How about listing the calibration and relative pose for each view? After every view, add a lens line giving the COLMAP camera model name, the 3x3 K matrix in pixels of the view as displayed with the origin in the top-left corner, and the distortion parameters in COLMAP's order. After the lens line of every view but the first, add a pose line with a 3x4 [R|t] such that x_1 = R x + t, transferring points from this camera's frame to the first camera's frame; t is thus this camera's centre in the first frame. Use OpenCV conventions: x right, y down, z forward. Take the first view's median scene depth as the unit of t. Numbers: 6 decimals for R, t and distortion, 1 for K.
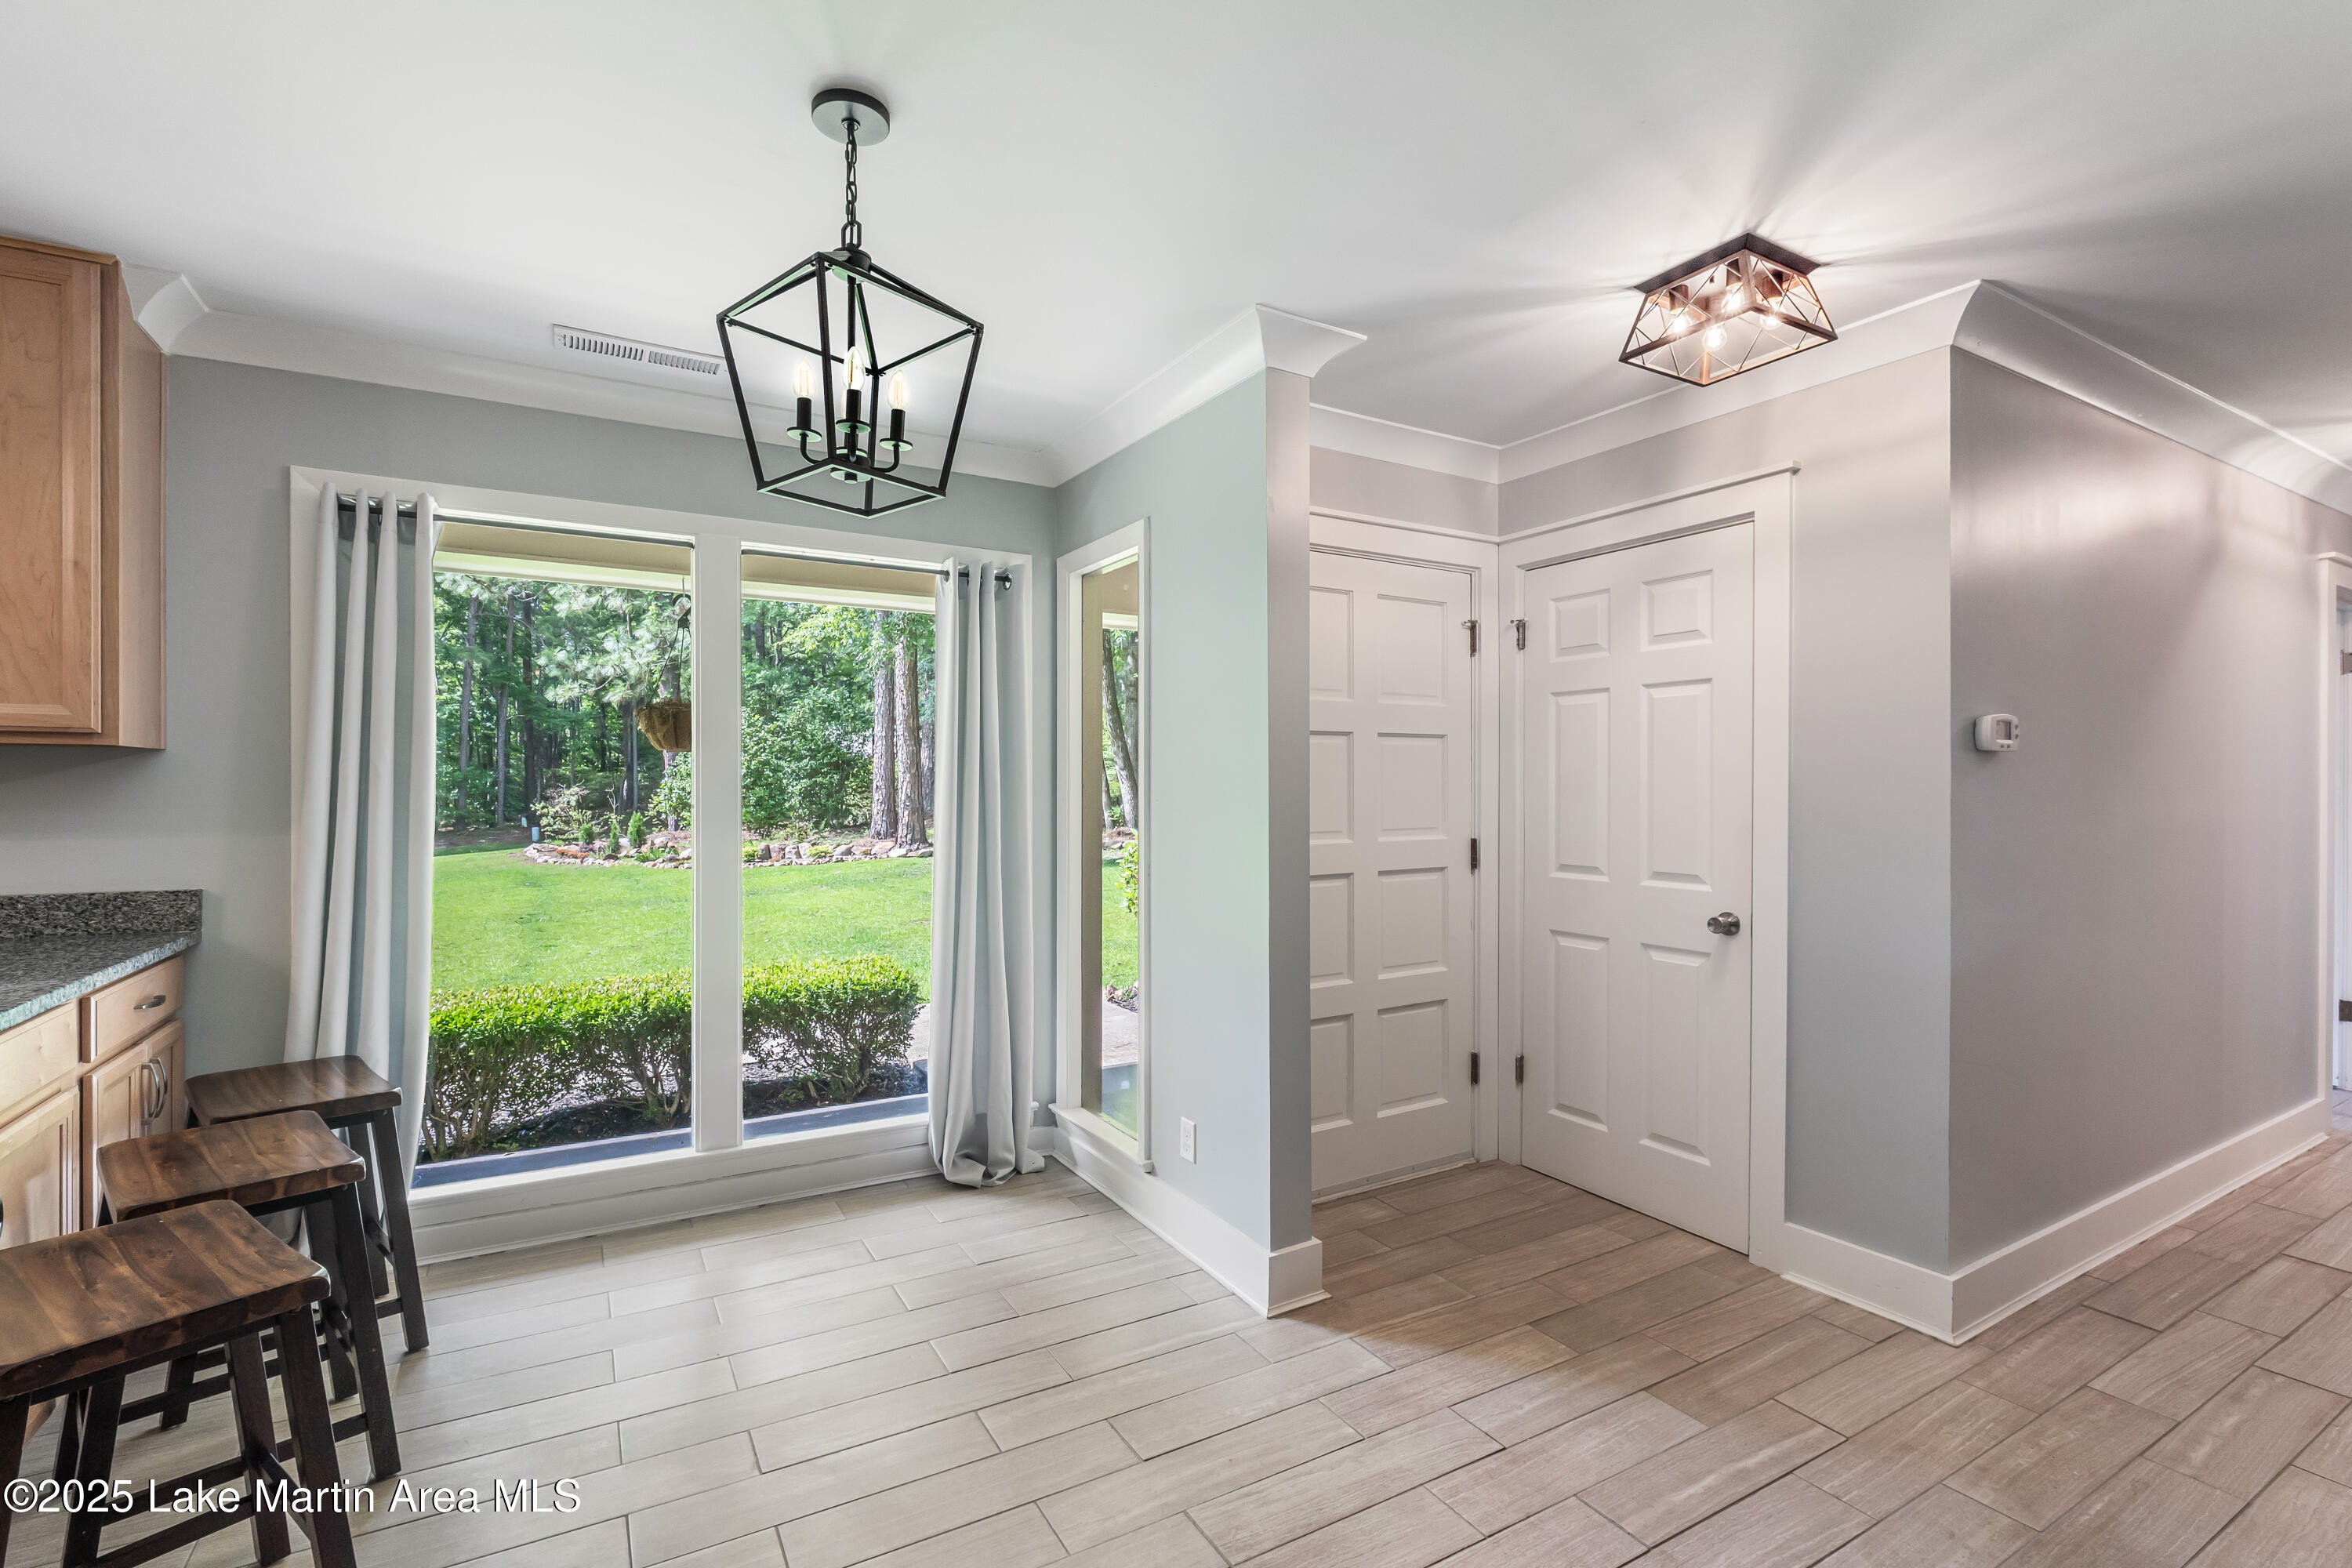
lens RADIAL K [[1010.4, 0, 1179.1], [0, 1010.4, 795.5], [0, 0, 1]] dist [-0.008321, 0.000477]
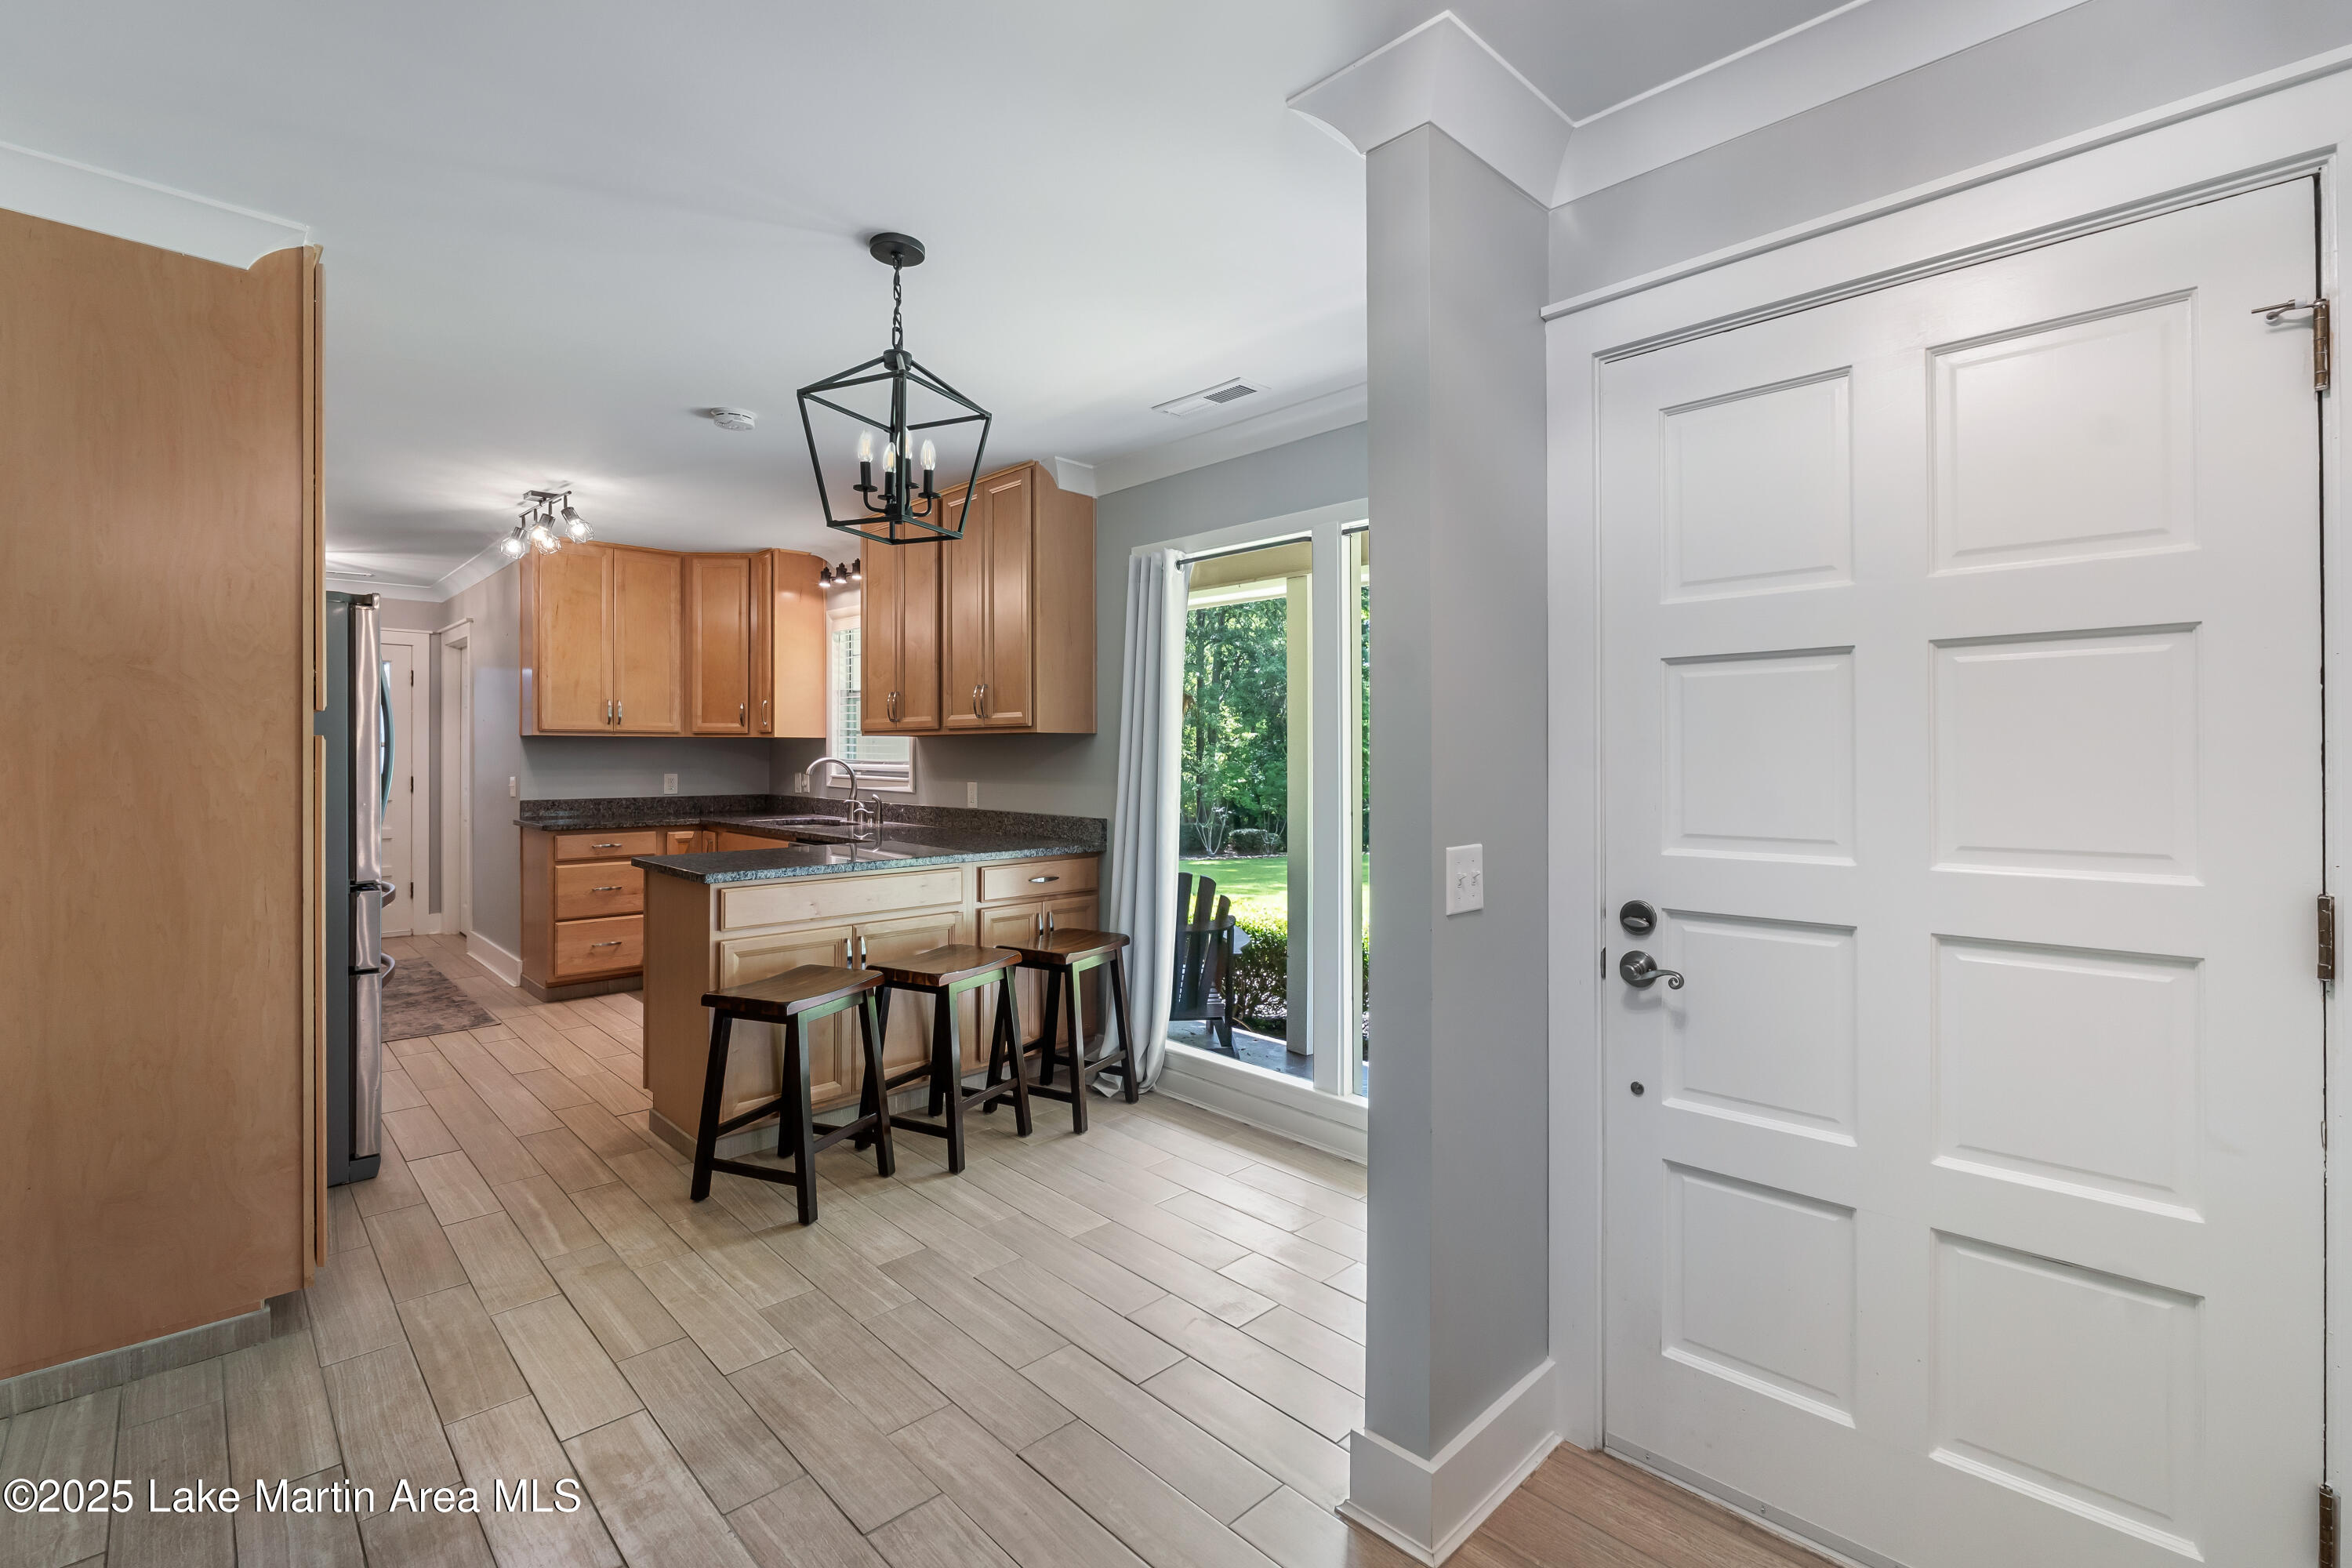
lens RADIAL K [[1010.4, 0, 1199.4], [0, 1010.4, 757.0], [0, 0, 1]] dist [-0.008321, 0.000477]
pose [[0.243101, -0.002342, -0.969998, 0.753309], [-0.010324, 0.999934, -0.005001, -0.000191], [0.969946, 0.011230, 0.243061, 0.846369]]
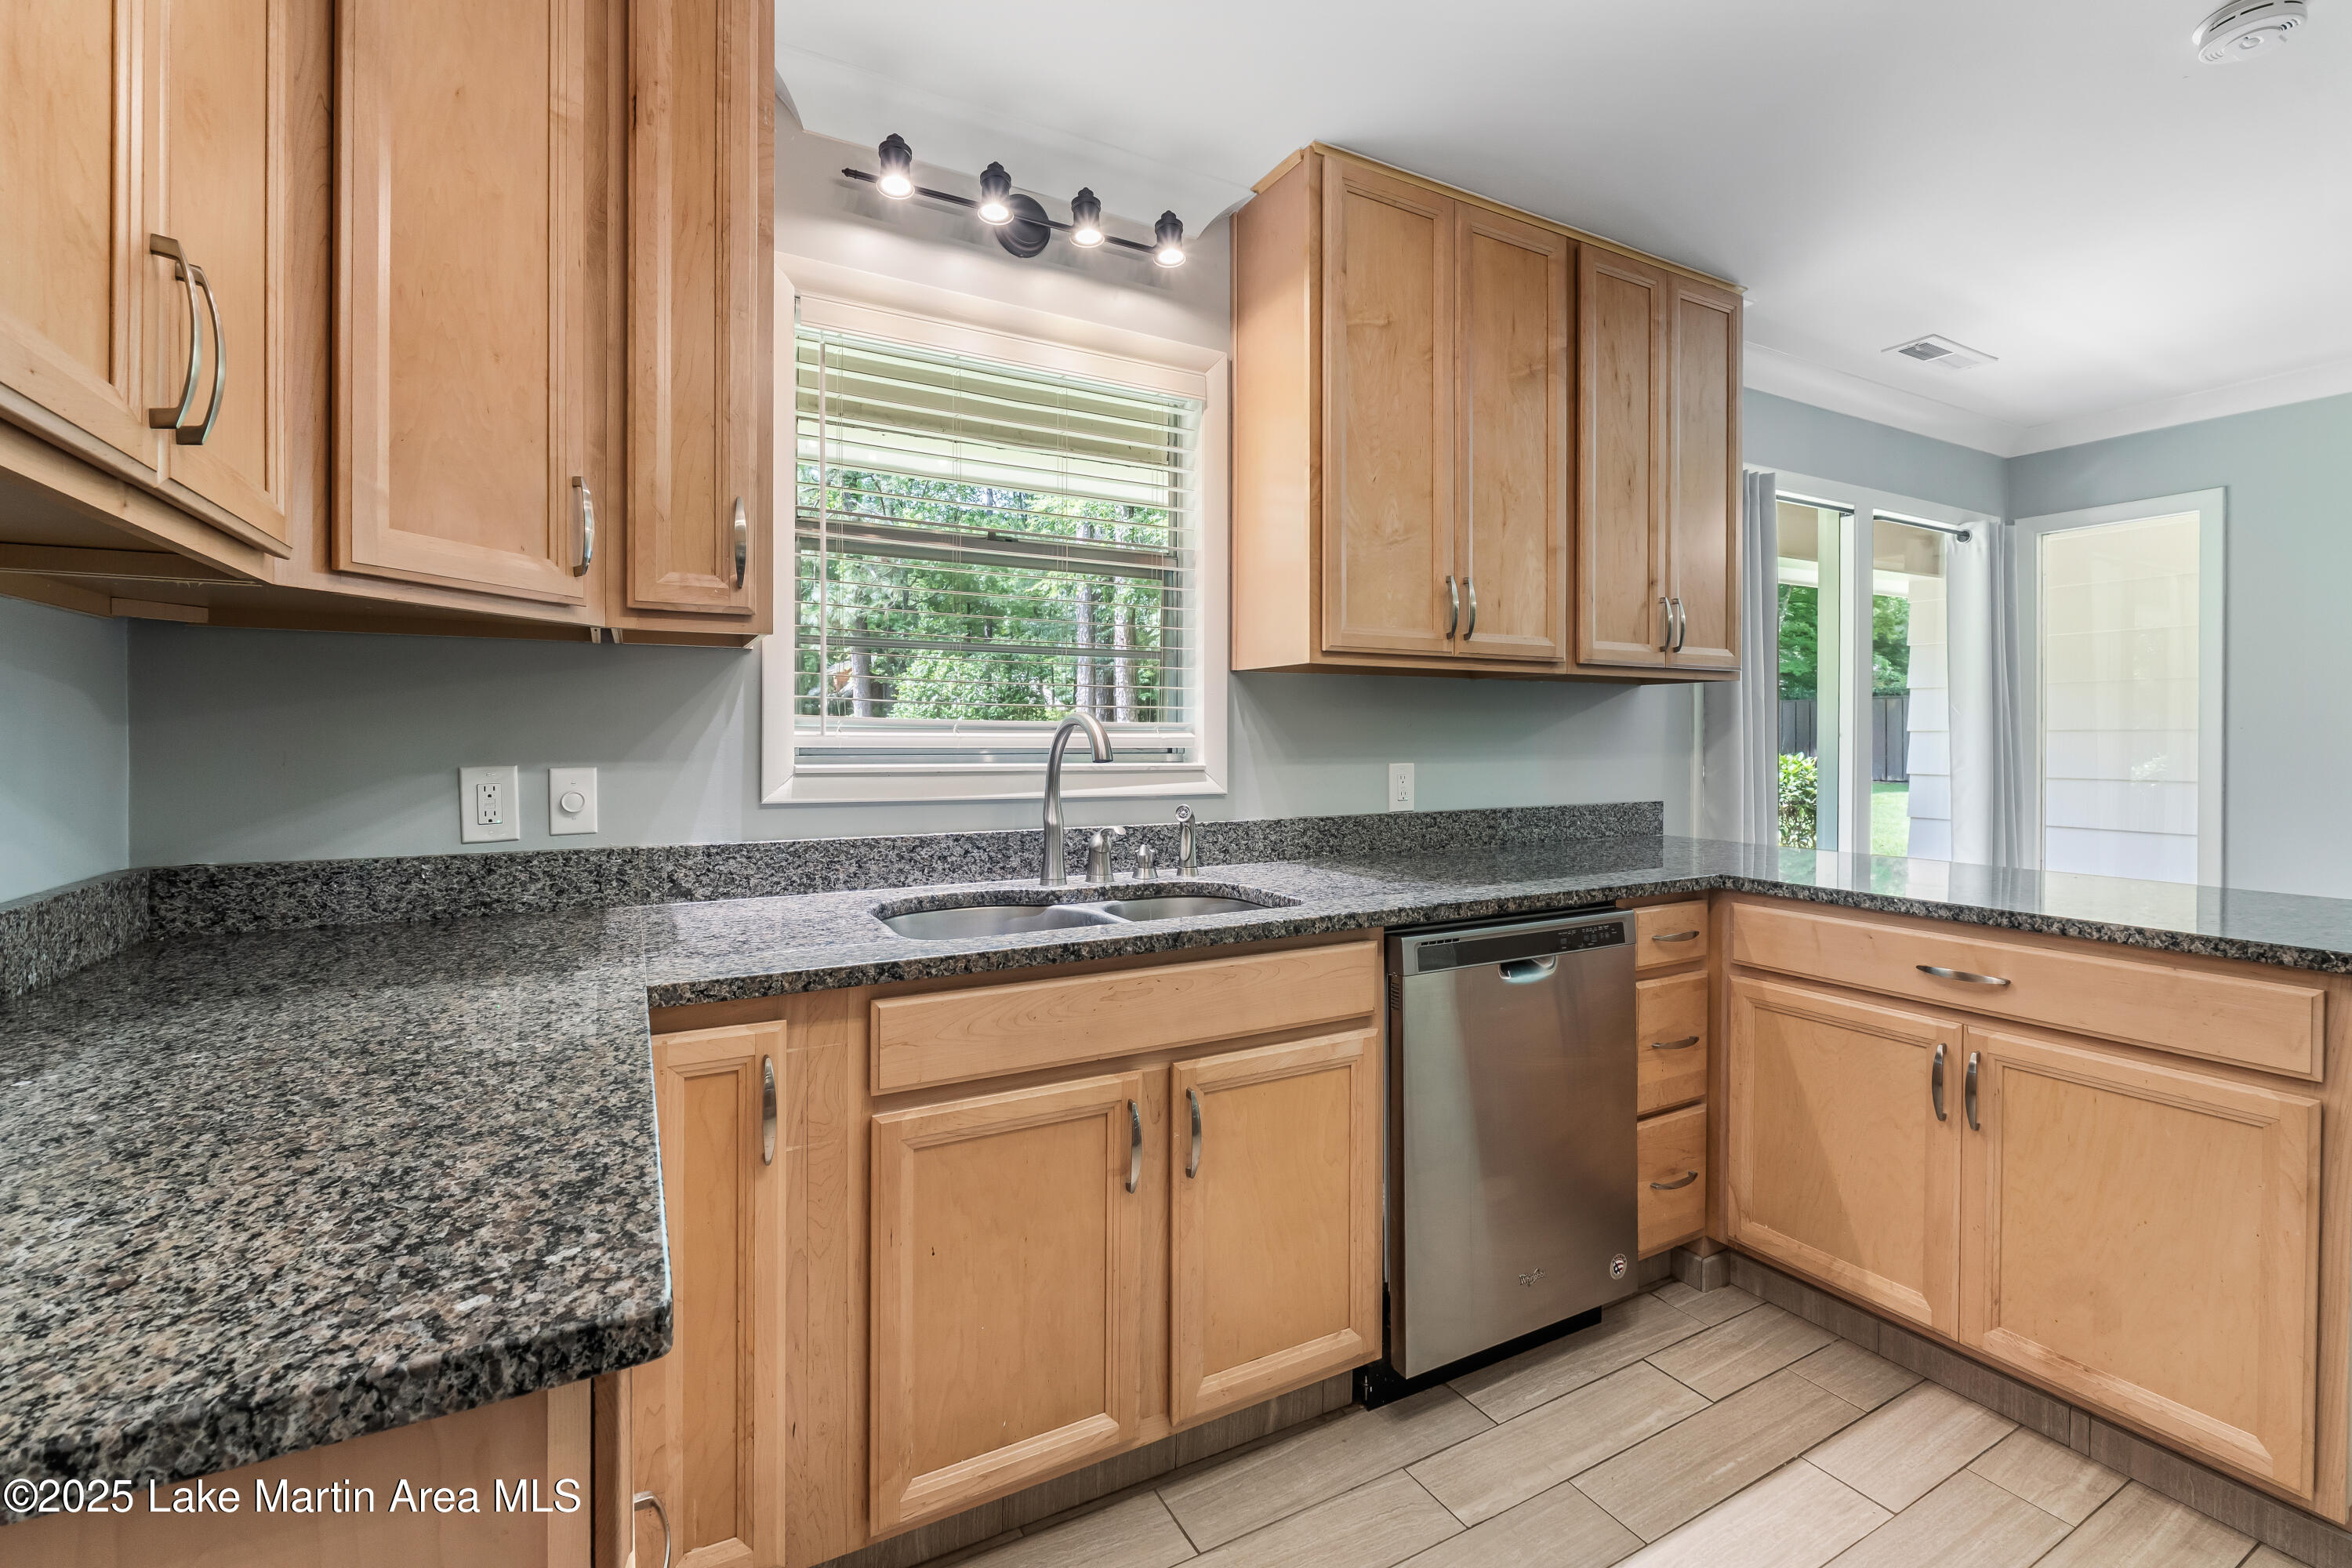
lens RADIAL K [[1010.4, 0, 1194.4], [0, 1010.4, 739.3], [0, 0, 1]] dist [-0.008321, 0.000477]
pose [[0.999361, -0.003821, -0.035541, -1.703554], [0.003685, 0.999986, -0.003893, 0.024233], [0.035555, 0.003759, 0.999361, -0.290426]]
